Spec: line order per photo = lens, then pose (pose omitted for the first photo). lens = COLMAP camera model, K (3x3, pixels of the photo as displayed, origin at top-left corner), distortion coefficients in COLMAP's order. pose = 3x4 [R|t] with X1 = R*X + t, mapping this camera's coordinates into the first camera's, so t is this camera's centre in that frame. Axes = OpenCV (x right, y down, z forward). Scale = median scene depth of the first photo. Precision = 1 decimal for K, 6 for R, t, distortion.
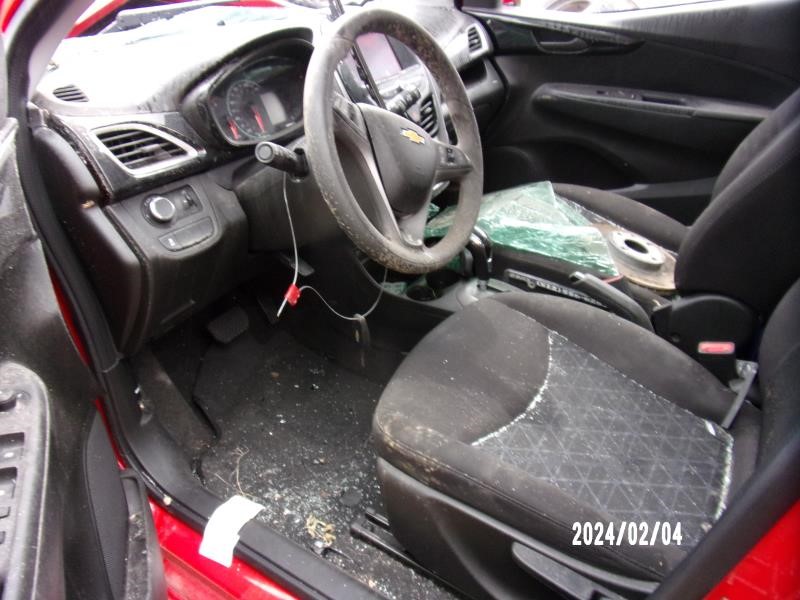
lens RADIAL K [[560.7, 0, 400.0], [0, 560.7, 300.0], [0, 0, 1]] dist [-0.039018, -0.001189]
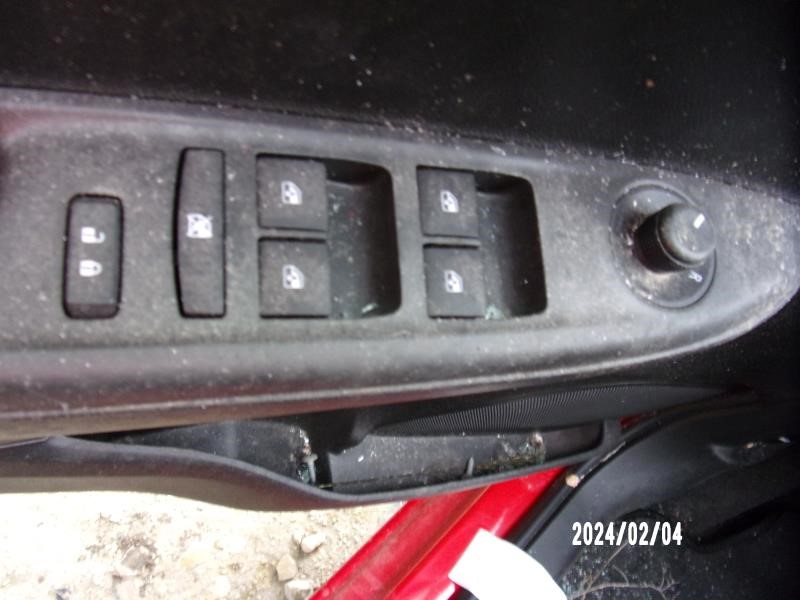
lens RADIAL K [[559.9, 0, 400.0], [0, 559.9, 300.0], [0, 0, 1]] dist [0.001501, 0.001116]
pose [[-0.274486, 0.867729, -0.414371, -0.328865], [-0.715897, 0.103292, 0.690523, 0.047888], [0.641988, 0.486186, 0.592853, 0.463783]]
